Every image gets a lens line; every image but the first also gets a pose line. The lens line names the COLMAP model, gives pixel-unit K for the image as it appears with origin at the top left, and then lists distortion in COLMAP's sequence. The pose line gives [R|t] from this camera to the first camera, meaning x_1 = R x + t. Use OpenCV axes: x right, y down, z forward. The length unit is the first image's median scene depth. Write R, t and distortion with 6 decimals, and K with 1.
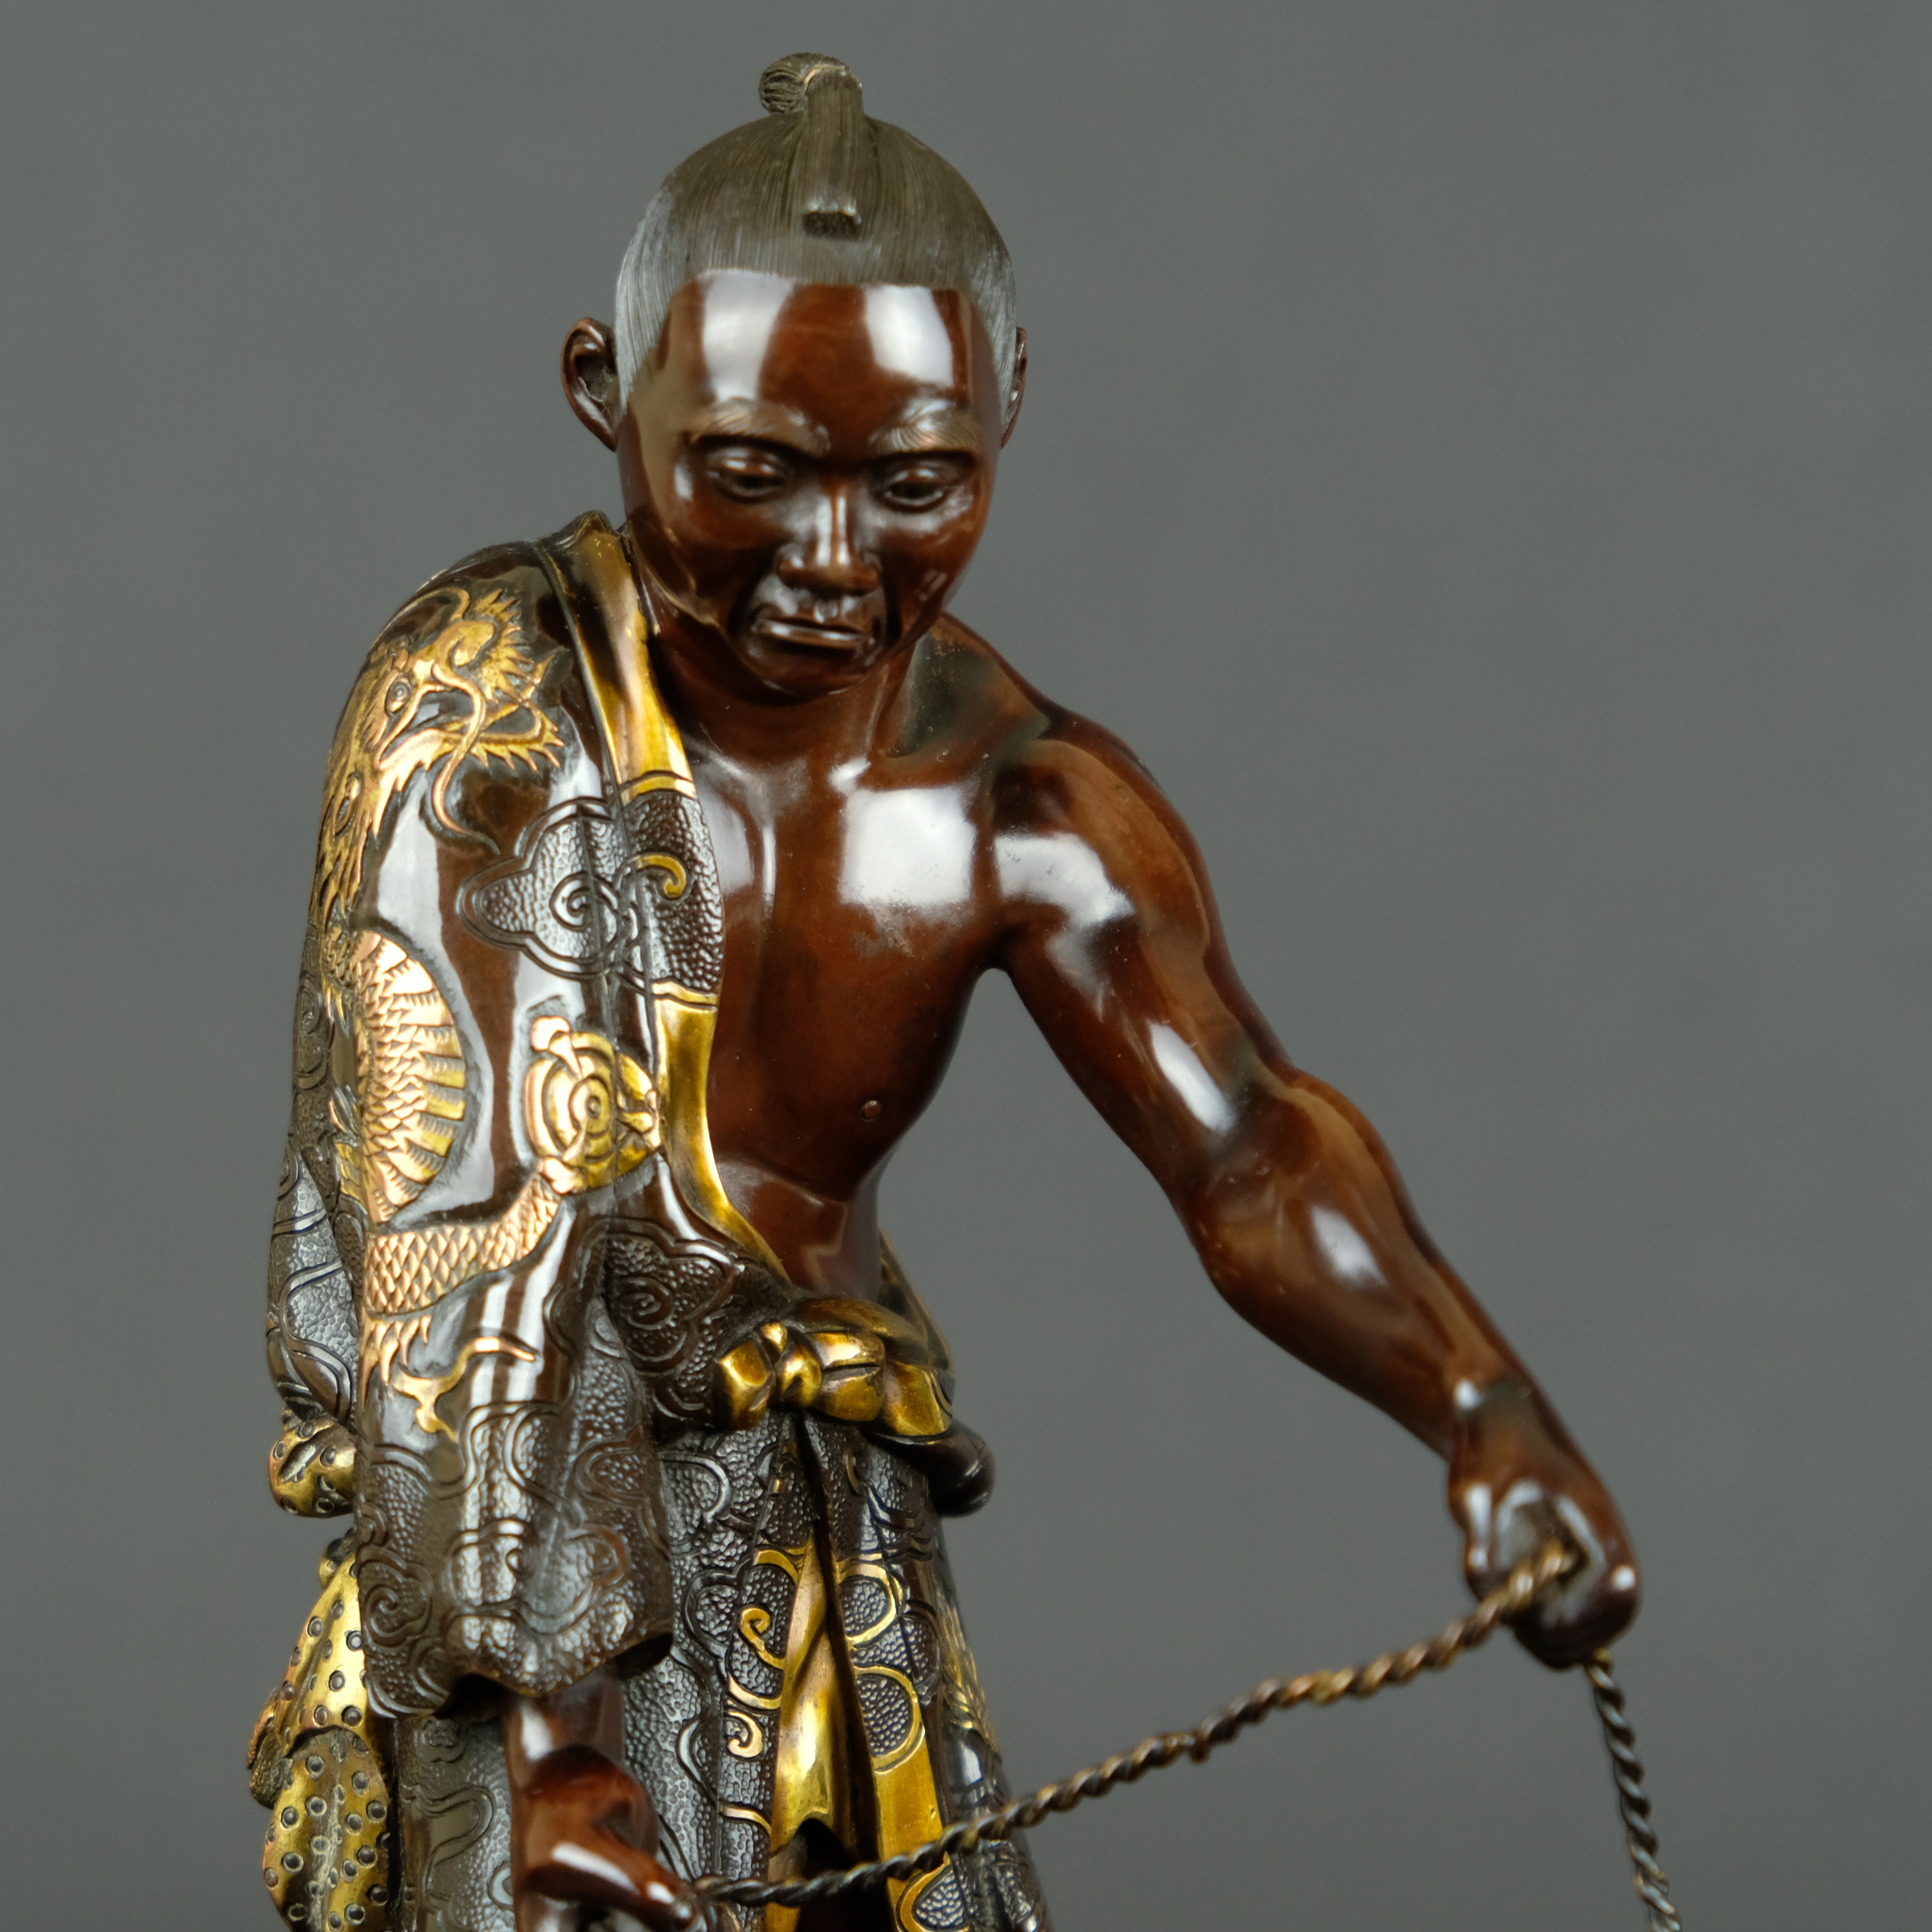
lens RADIAL K [[7572.3, 0, 969.0], [0, 7572.3, 963.4], [0, 0, 1]] dist [-0.146276, 0.000000]
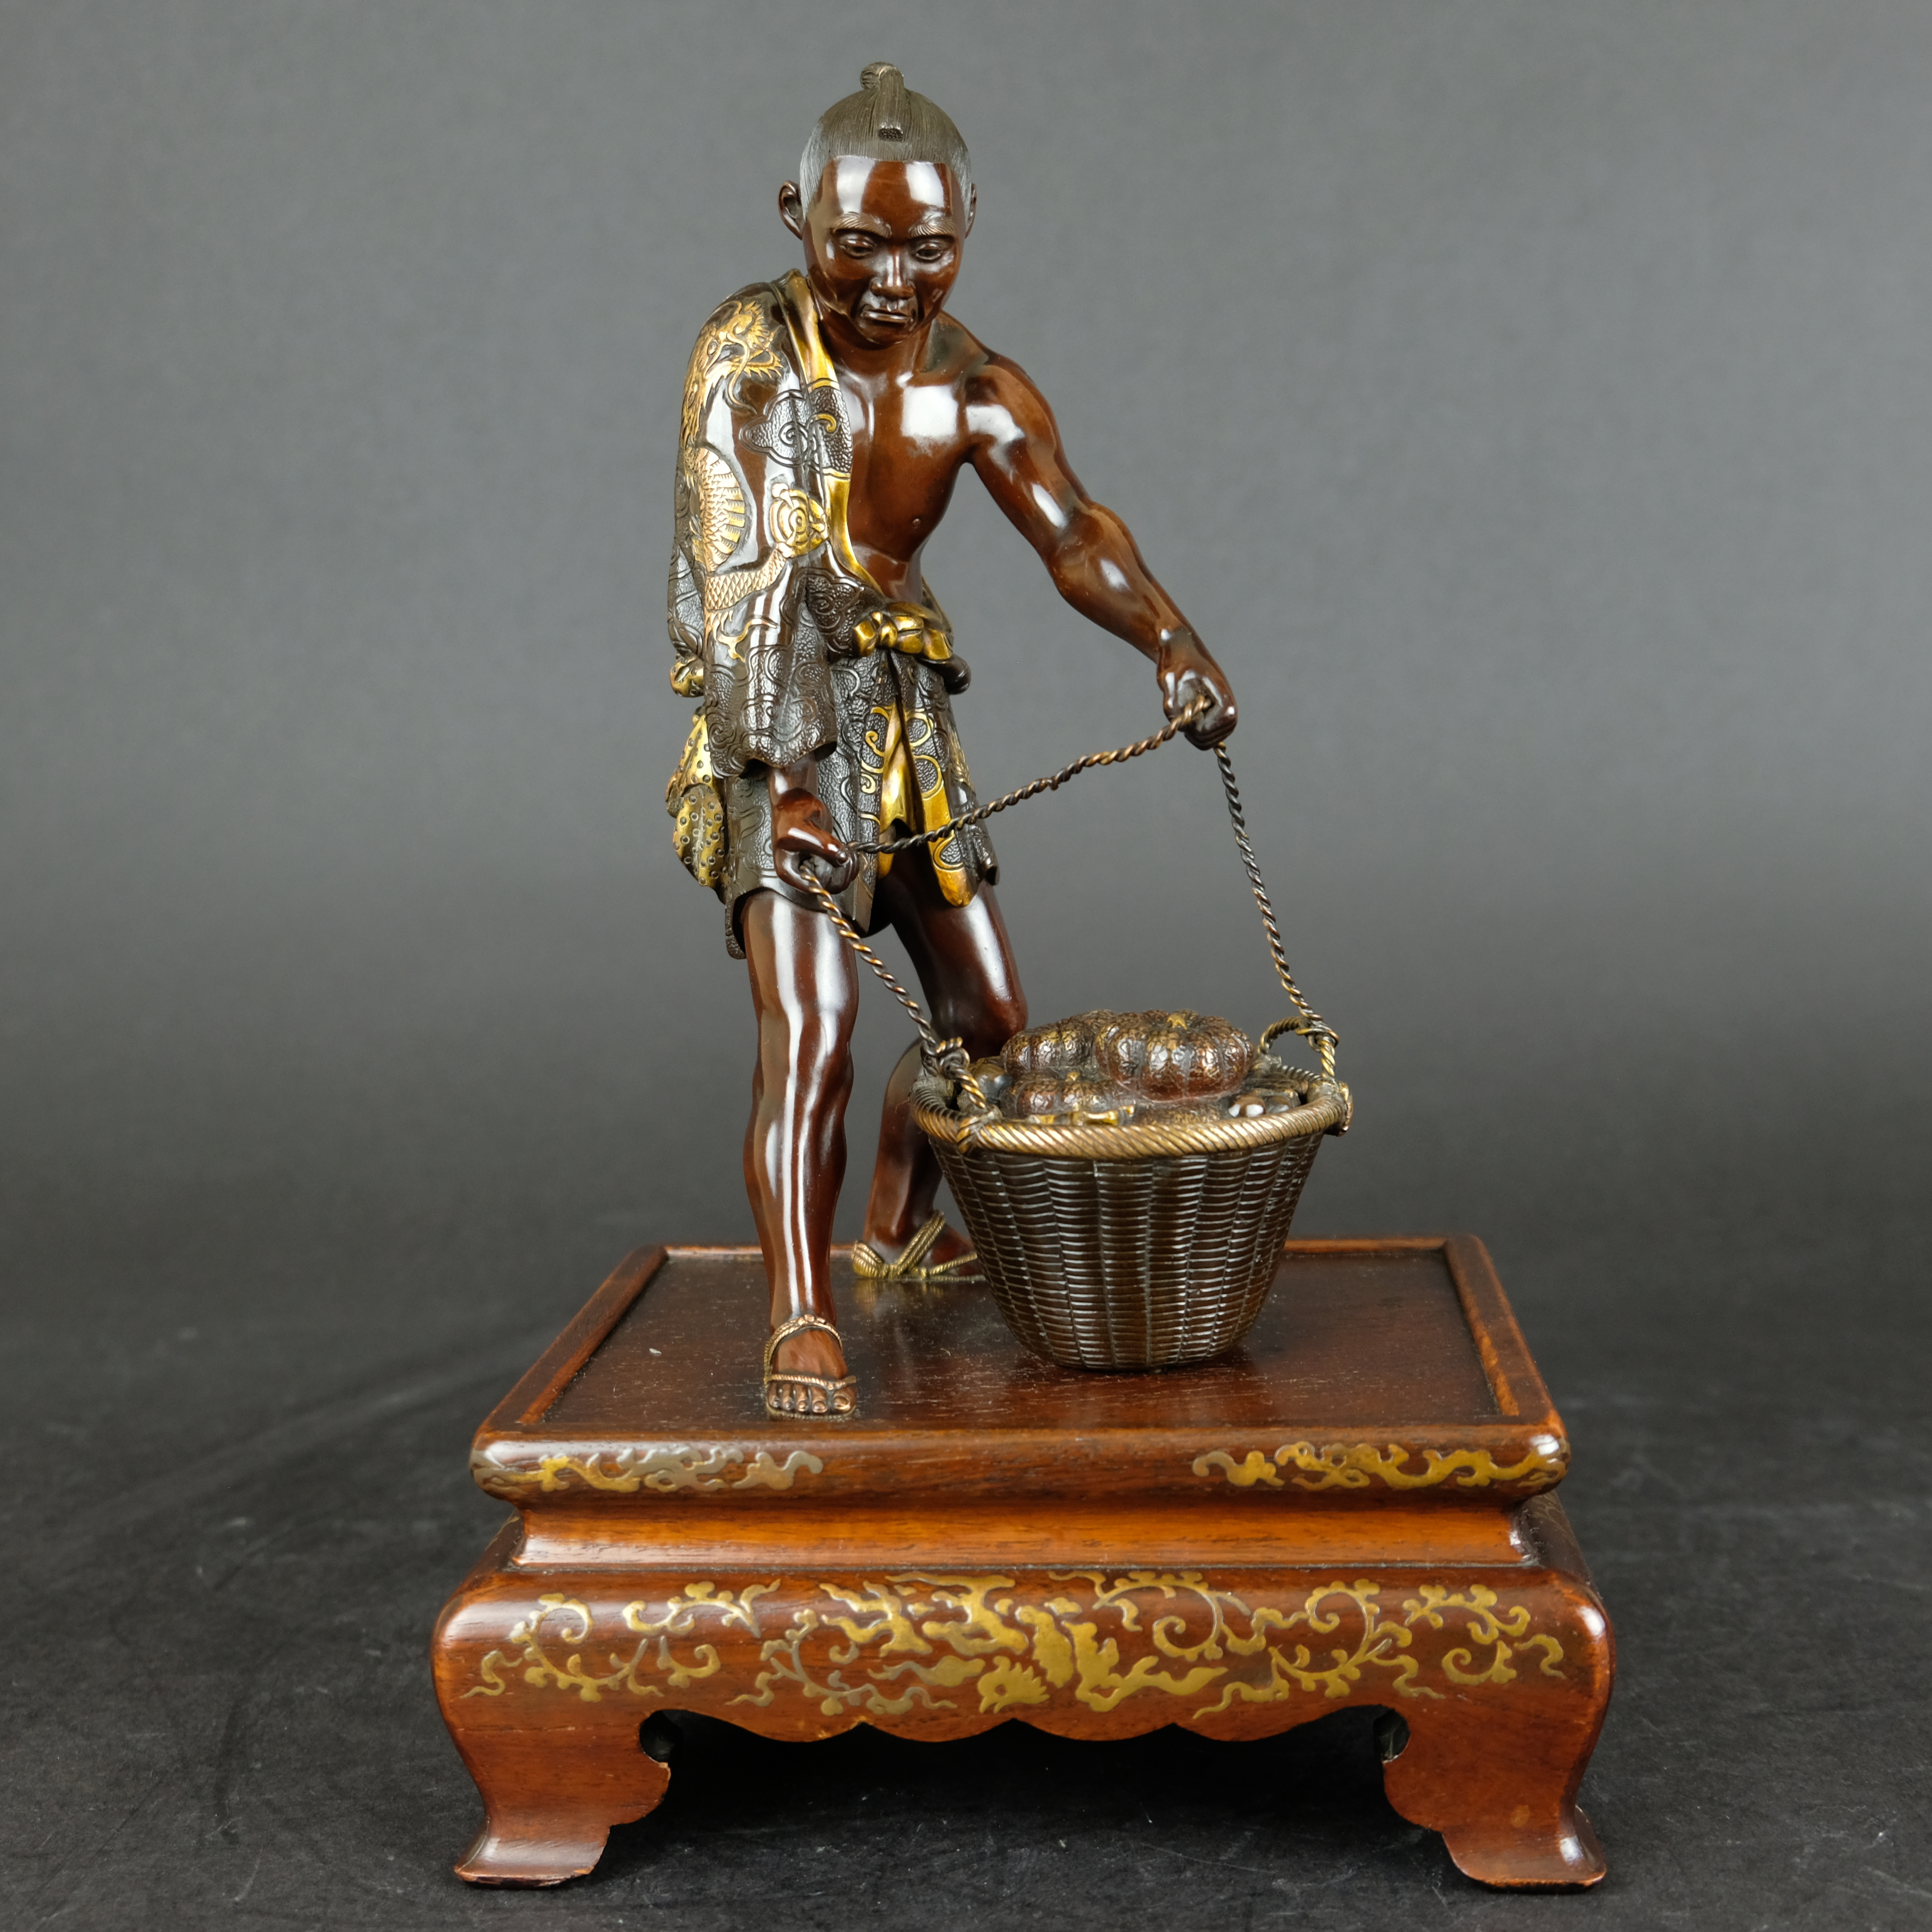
lens RADIAL K [[2800.5, 0, 968.0], [0, 2800.5, 971.9], [0, 0, 1]] dist [0.009159, 0.000000]
pose [[0.999875, -0.013698, -0.007953, 0.008831], [0.014778, 0.987466, 0.157138, 0.021202], [0.005700, -0.157236, 0.987545, 0.103941]]
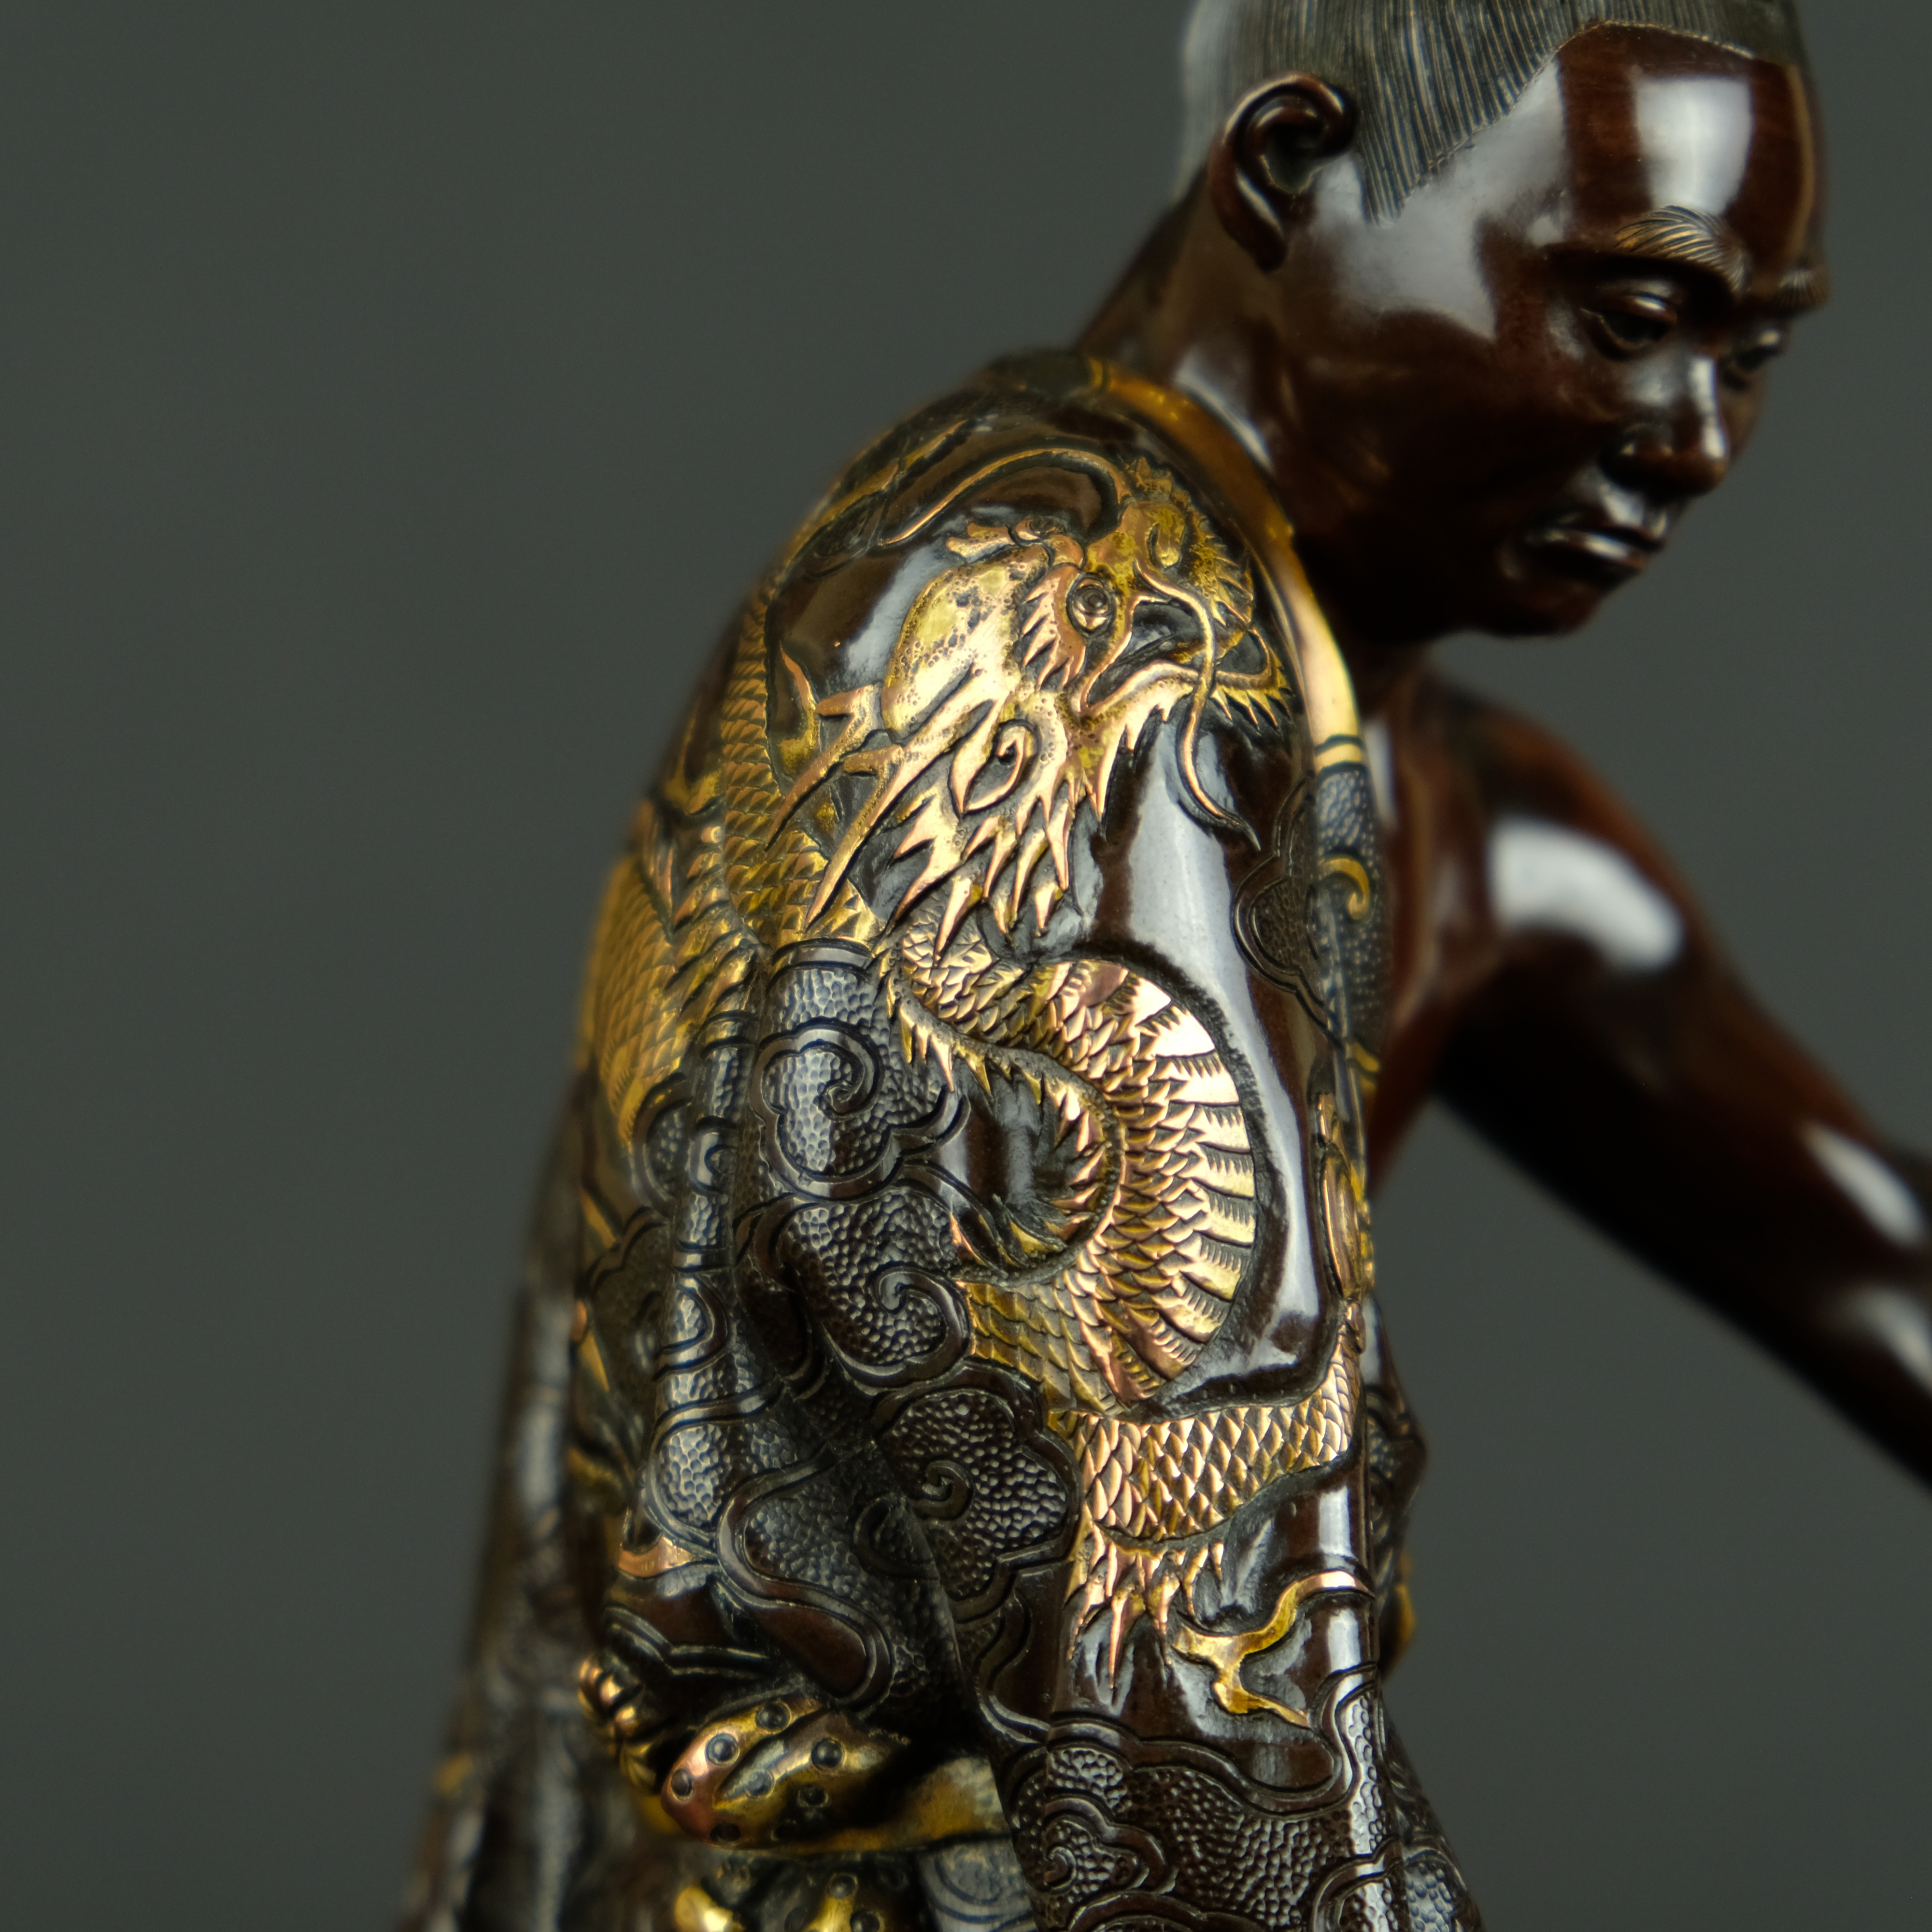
lens RADIAL K [[7572.3, 0, 965.9], [0, 7572.3, 970.9], [0, 0, 1]] dist [-0.146276, 0.000000]
pose [[0.712814, 0.018029, 0.701121, -0.552425], [-0.014927, 0.999833, -0.010534, 0.003736], [-0.701194, -0.002957, 0.712964, 0.536175]]
